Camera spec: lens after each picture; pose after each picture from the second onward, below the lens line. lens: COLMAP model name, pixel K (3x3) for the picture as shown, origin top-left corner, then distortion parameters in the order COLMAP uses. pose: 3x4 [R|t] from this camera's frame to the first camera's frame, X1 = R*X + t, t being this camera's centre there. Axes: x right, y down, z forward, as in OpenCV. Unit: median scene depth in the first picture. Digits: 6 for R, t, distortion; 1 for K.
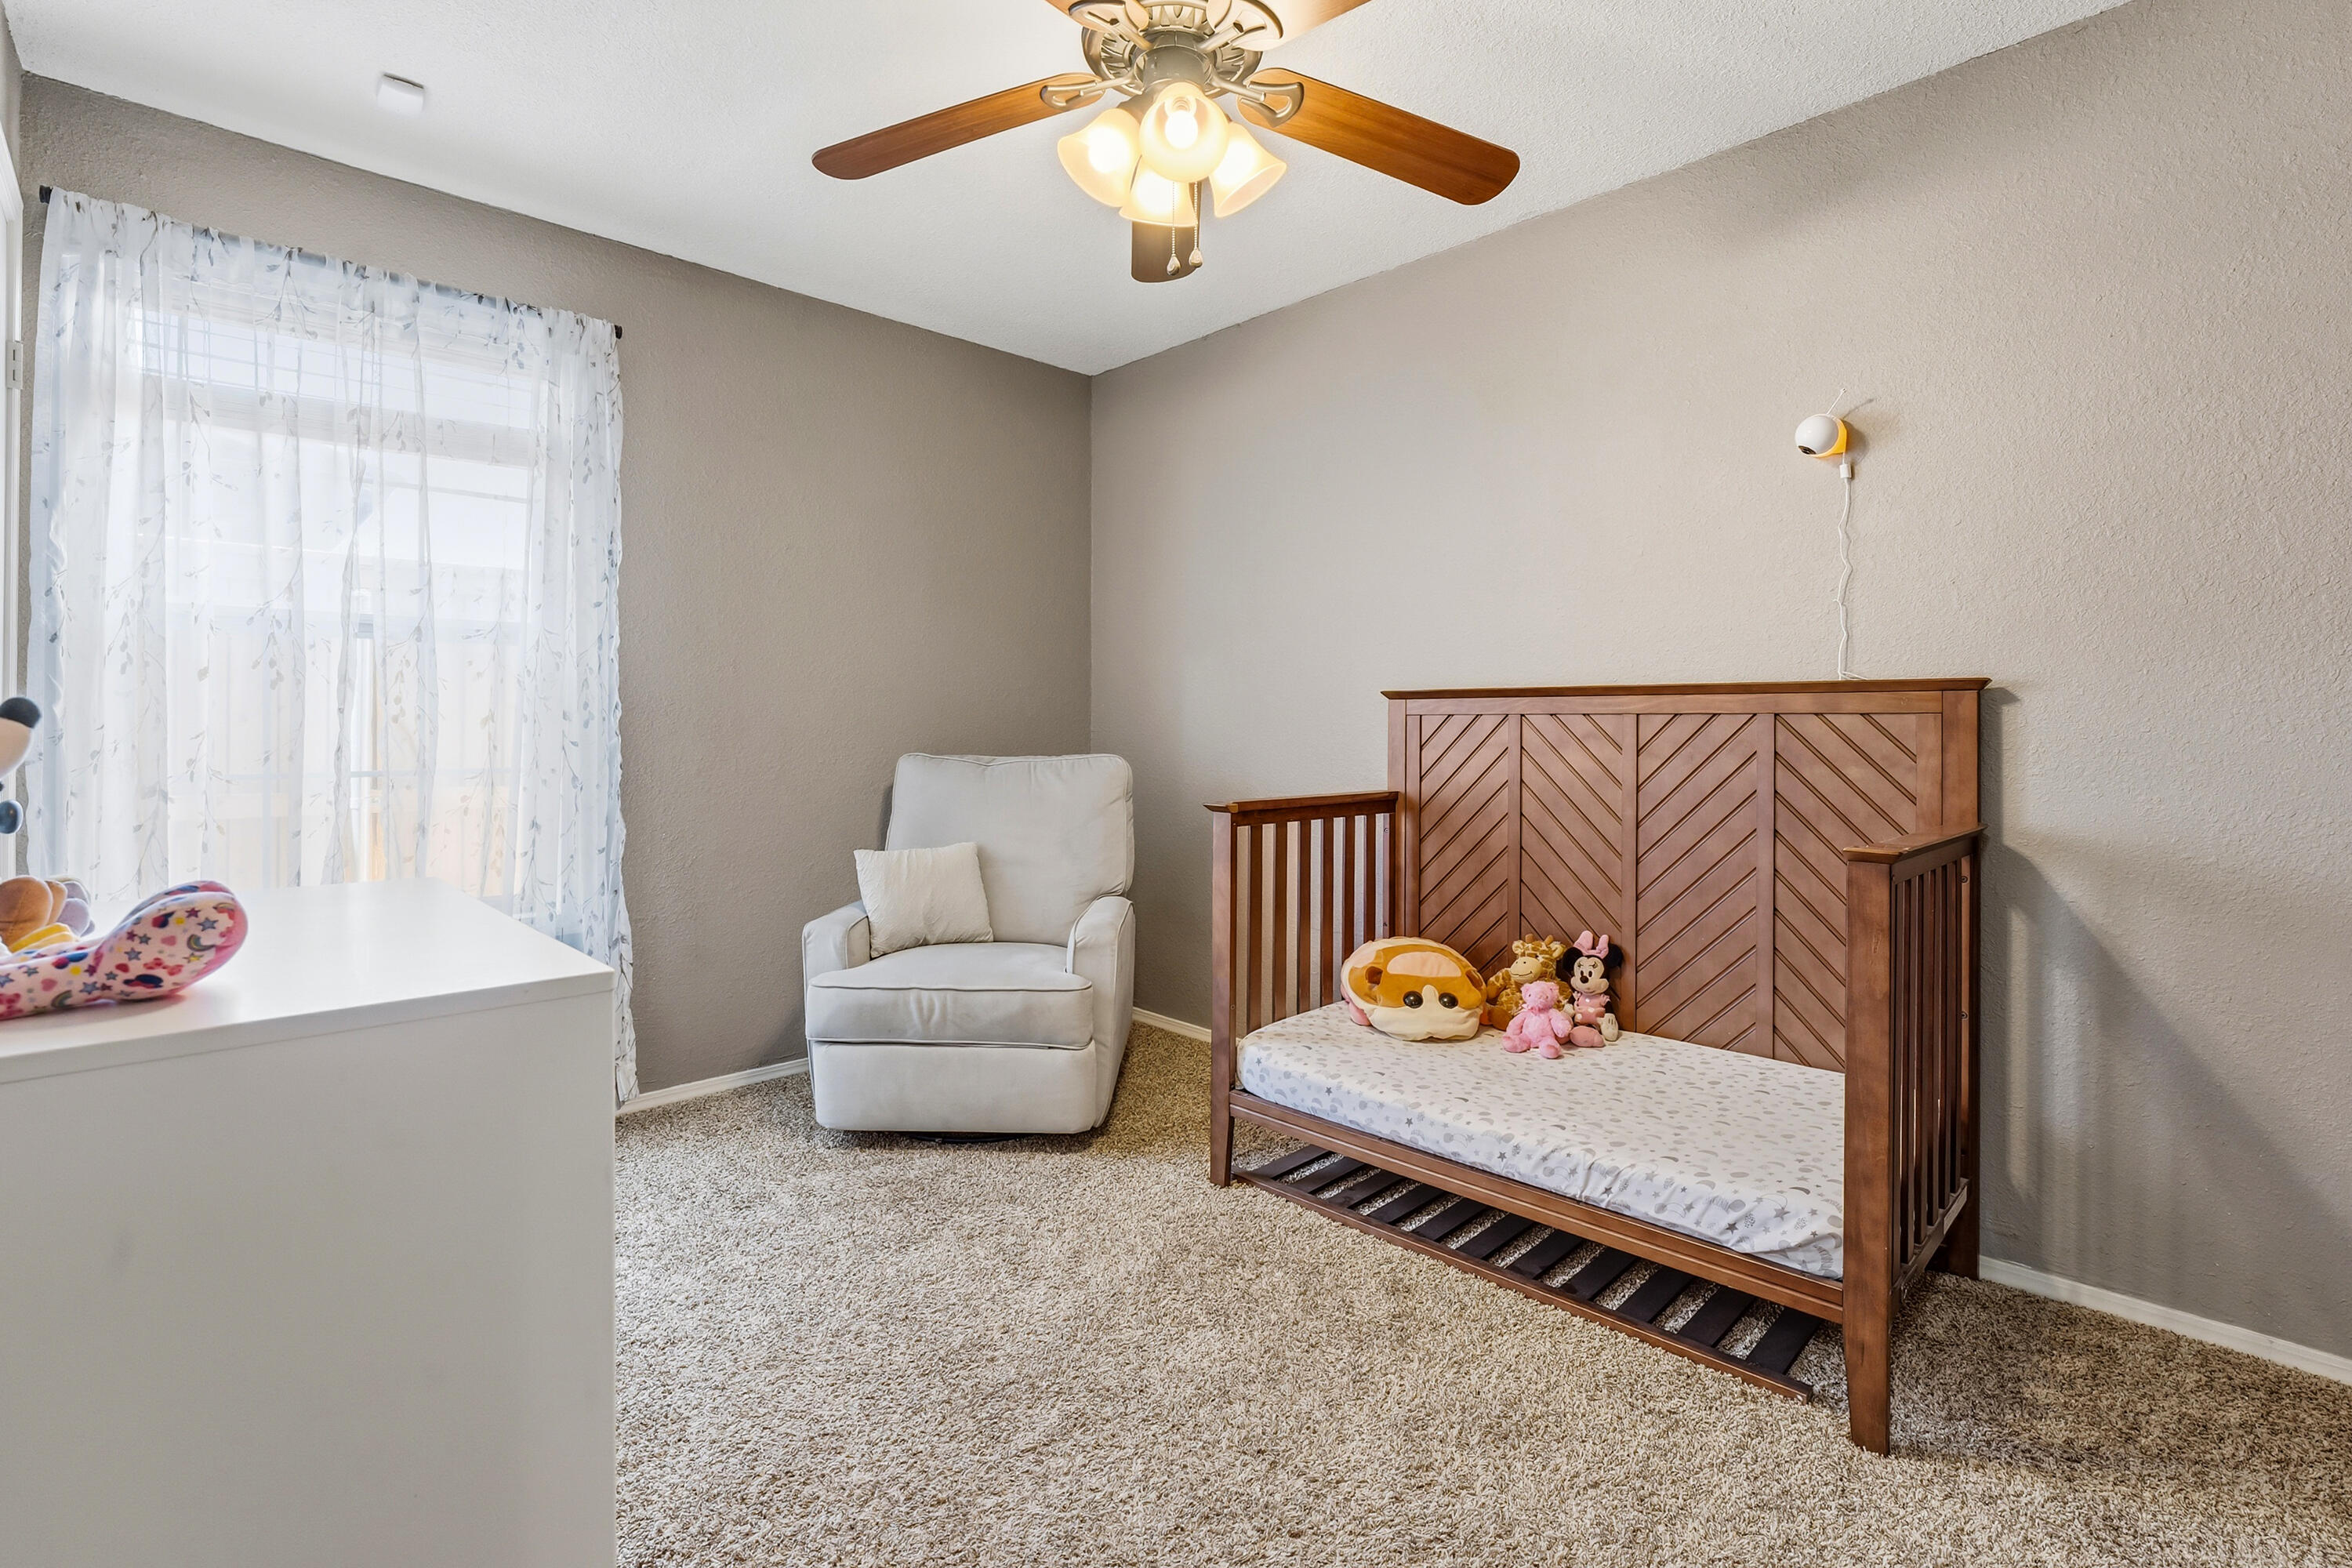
lens RADIAL K [[1132.8, 0, 1172.1], [0, 1132.8, 741.8], [0, 0, 1]] dist [-0.010482, 0.001404]
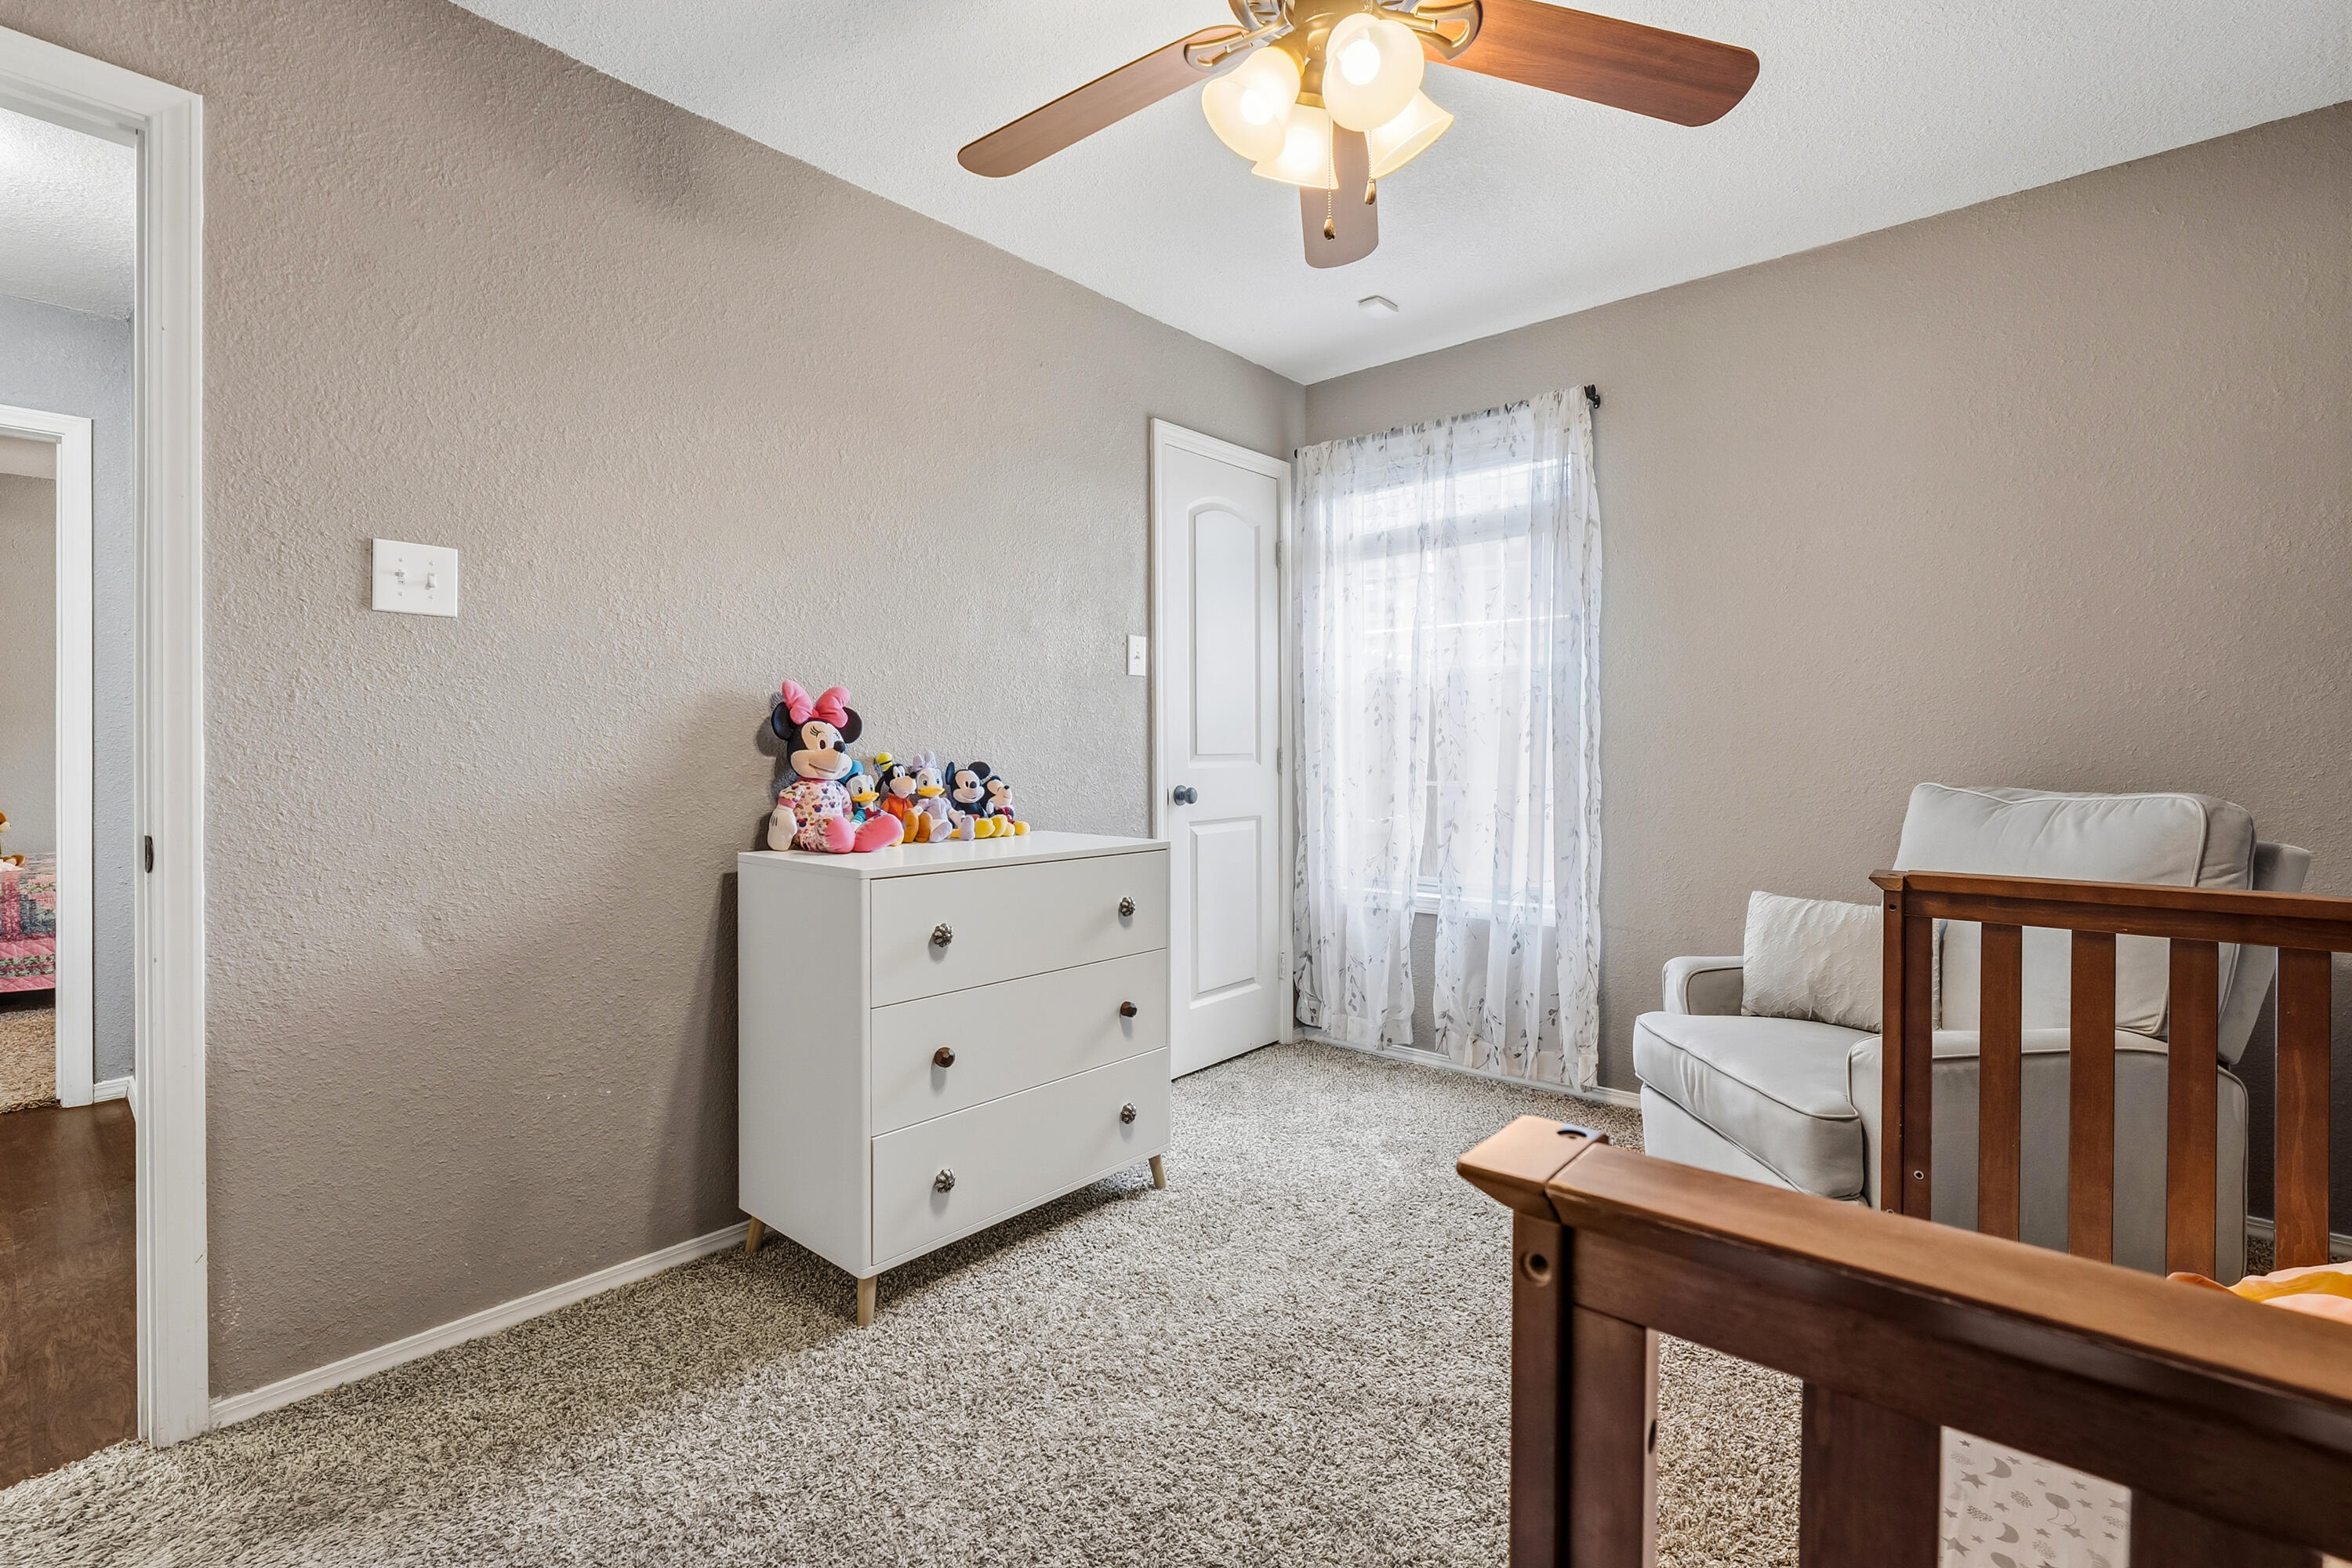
lens RADIAL K [[1132.8, 0, 1172.1], [0, 1132.8, 741.8], [0, 0, 1]] dist [-0.010482, 0.001404]
pose [[0.057611, -0.000477, -0.998339, 0.634829], [0.000055, 1.000000, -0.000475, -0.020903], [0.998339, -0.000027, 0.057611, 0.564654]]
